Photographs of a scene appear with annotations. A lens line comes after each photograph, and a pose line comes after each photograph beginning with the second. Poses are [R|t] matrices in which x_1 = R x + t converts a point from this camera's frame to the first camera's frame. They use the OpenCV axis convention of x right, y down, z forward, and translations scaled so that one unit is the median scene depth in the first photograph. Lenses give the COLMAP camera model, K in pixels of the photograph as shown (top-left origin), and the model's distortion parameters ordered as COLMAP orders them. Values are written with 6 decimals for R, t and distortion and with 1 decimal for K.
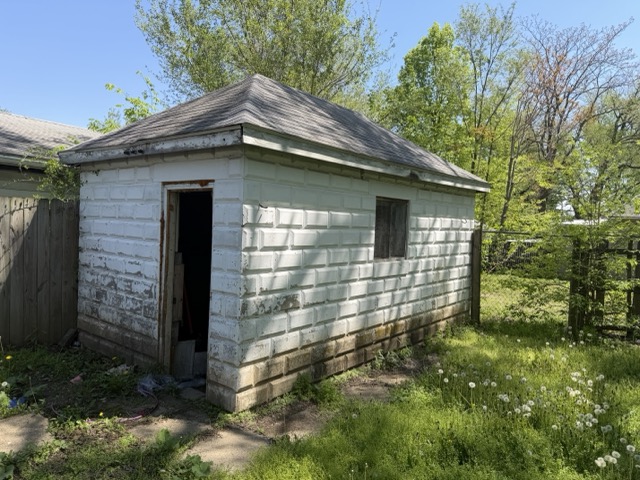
lens RADIAL K [[466.0, 0, 320.0], [0, 466.0, 240.0], [0, 0, 1]] dist [0.002265, -0.008277]
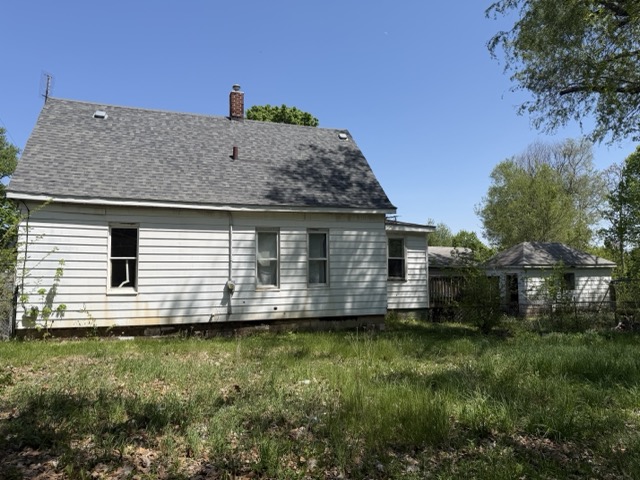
lens RADIAL K [[466.0, 0, 320.0], [0, 466.0, 240.0], [0, 0, 1]] dist [0.002265, -0.008277]
pose [[0.858860, -0.082464, -0.505529, 0.466197], [0.018912, 0.991387, -0.129590, 0.117612], [0.511862, 0.101739, 0.853022, -4.043879]]
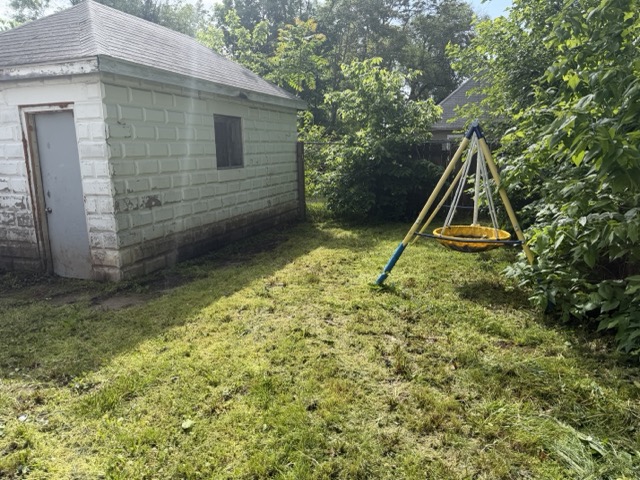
lens RADIAL K [[466.0, 0, 320.0], [0, 466.0, 240.0], [0, 0, 1]] dist [0.002265, -0.008277]
pose [[0.943003, -0.111810, 0.313439, -0.041030], [0.059562, 0.983366, 0.171589, 0.045717], [-0.327411, -0.143140, 0.933977, -0.333140]]
